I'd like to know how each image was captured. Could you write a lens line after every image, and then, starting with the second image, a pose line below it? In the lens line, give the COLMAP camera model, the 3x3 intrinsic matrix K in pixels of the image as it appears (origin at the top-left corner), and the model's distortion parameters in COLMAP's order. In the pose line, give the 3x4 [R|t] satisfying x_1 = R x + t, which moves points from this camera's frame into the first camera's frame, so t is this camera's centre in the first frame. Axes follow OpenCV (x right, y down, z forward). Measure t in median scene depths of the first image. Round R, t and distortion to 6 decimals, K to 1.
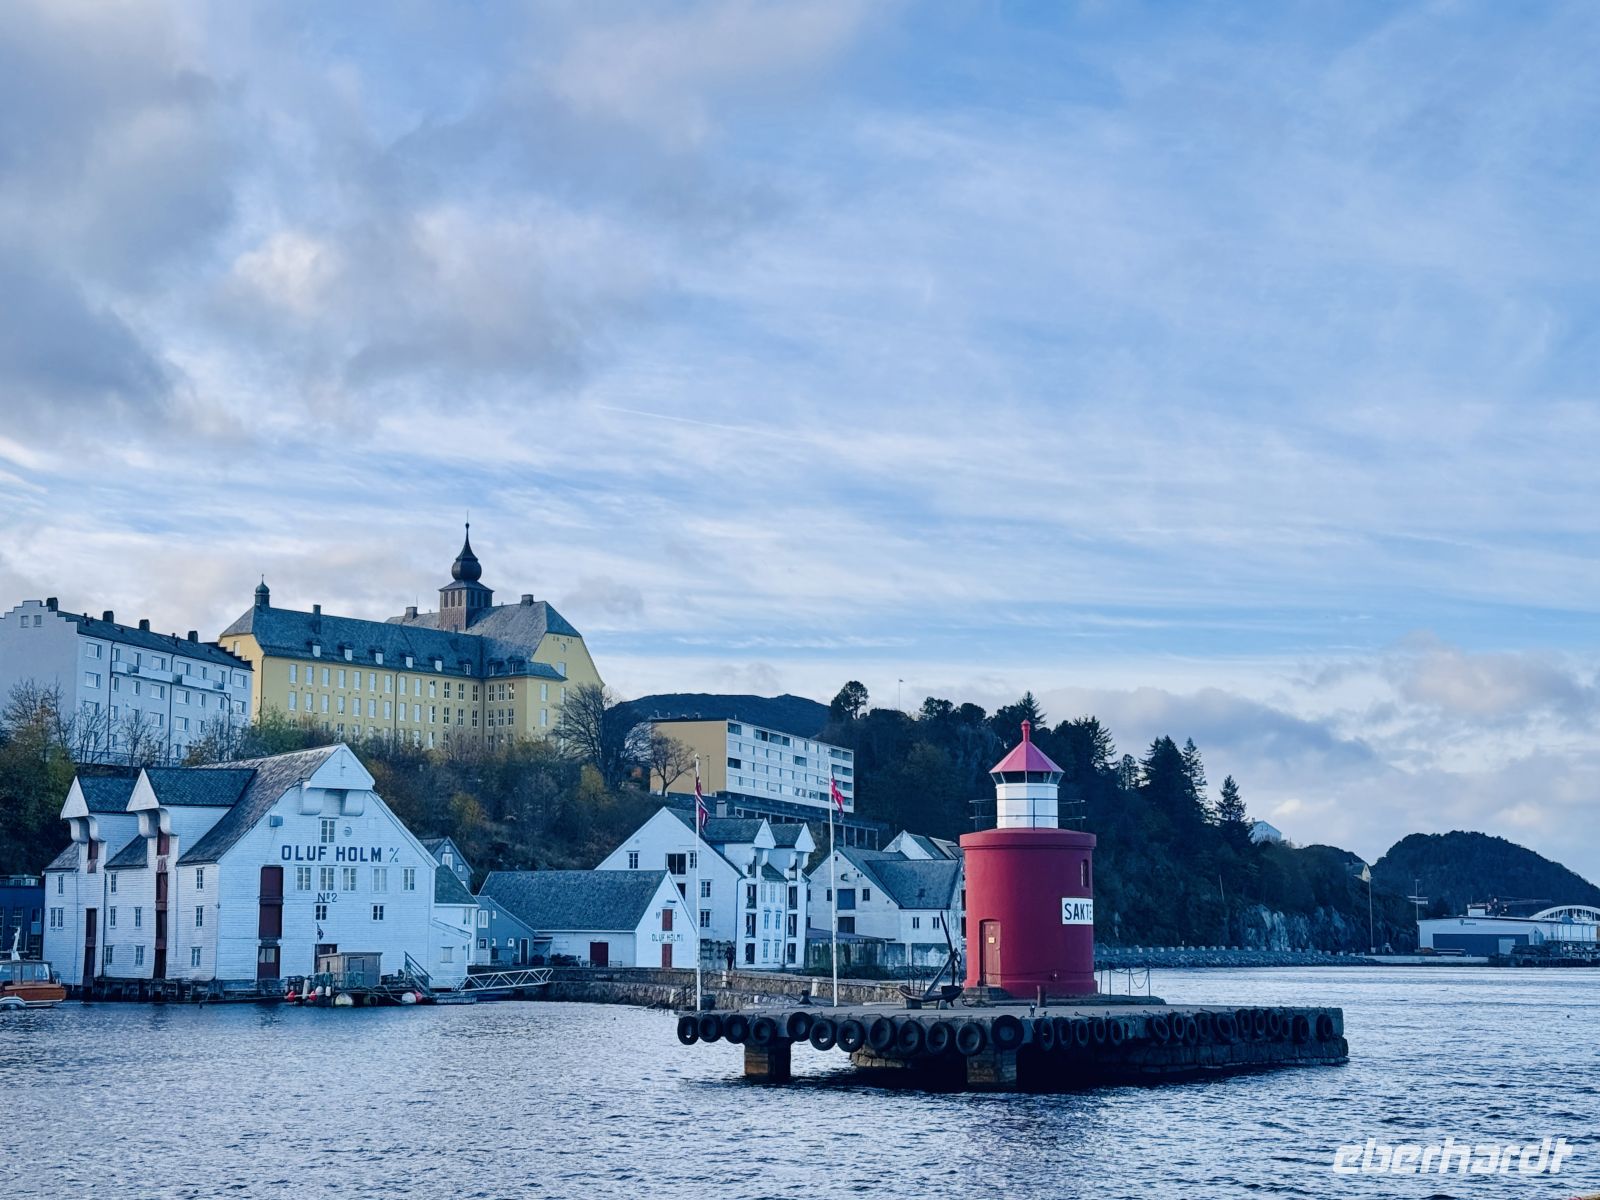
lens RADIAL K [[2737.2, 0, 800.0], [0, 2737.2, 600.0], [0, 0, 1]] dist [0.188367, -0.024171]
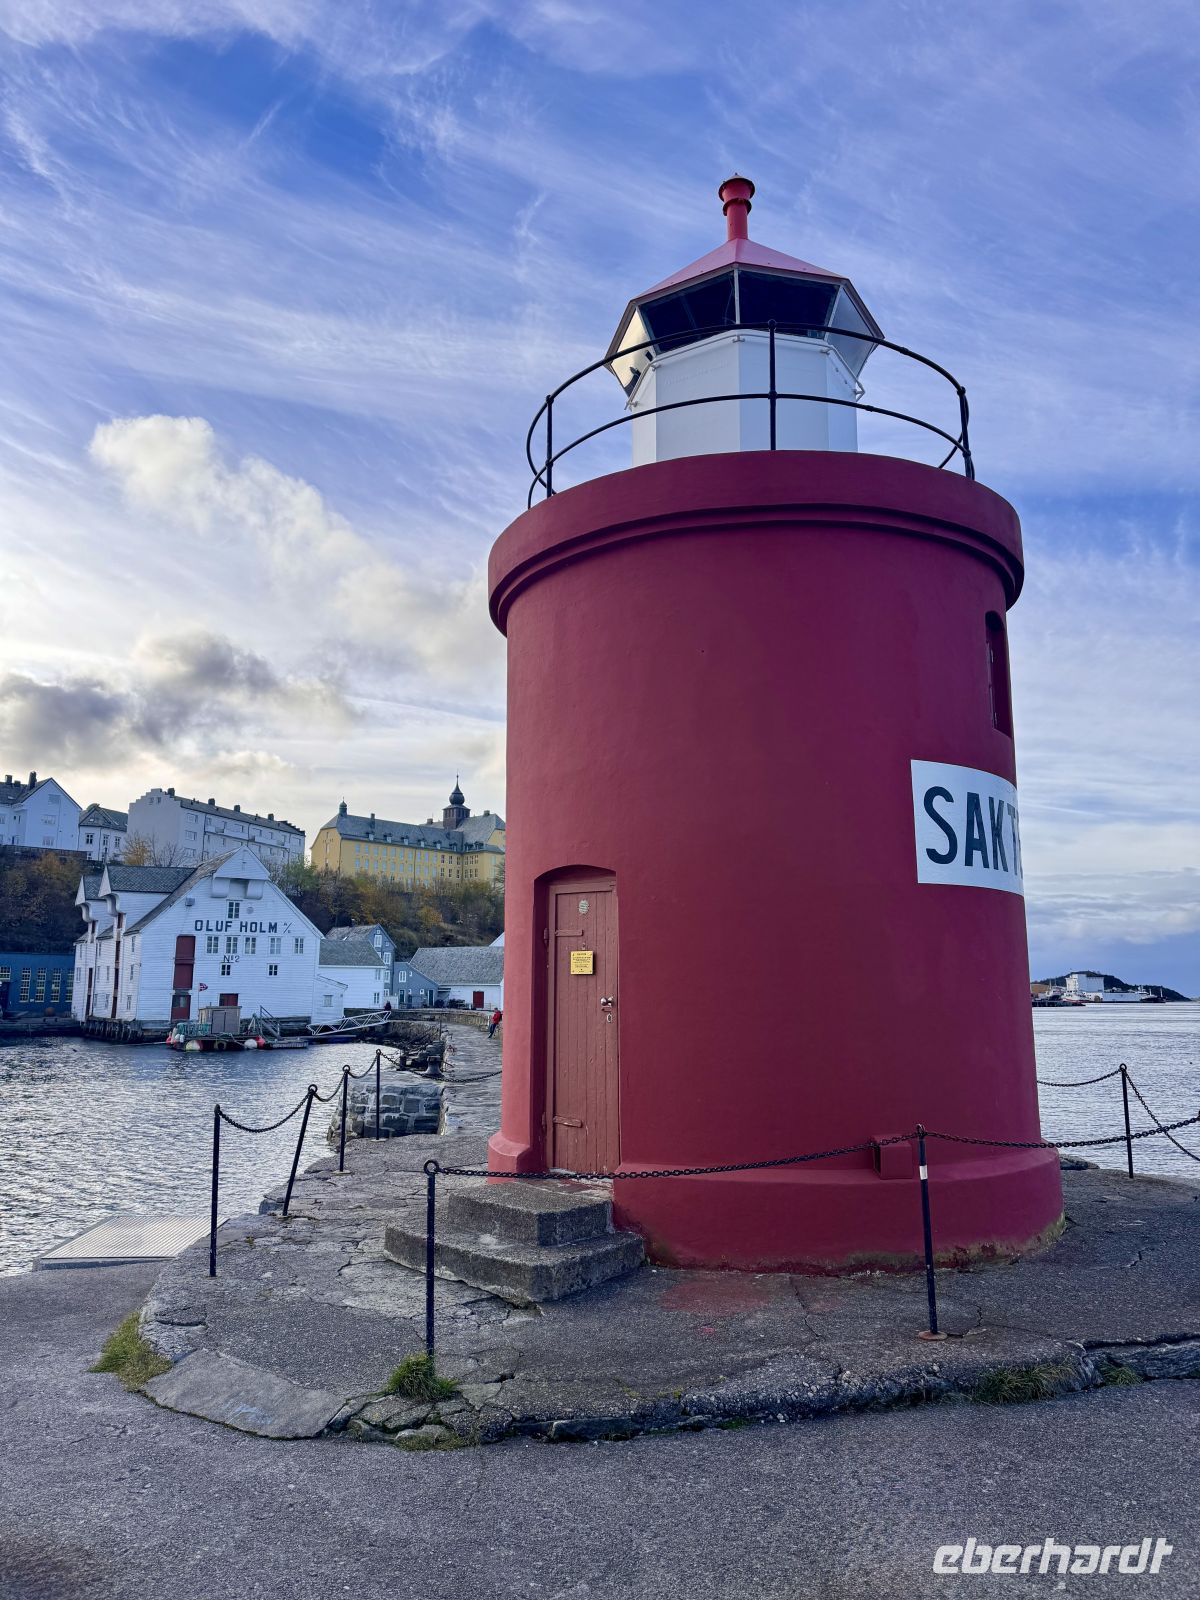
lens RADIAL K [[1068.0, 0, 600.0], [0, 1068.0, 800.0], [0, 0, 1]] dist [0.170081, -0.273846]
pose [[0.998566, -0.009401, -0.052697, 0.026681], [0.006586, 0.998555, -0.053339, 0.040590], [0.053122, 0.052915, 0.997185, 0.321554]]
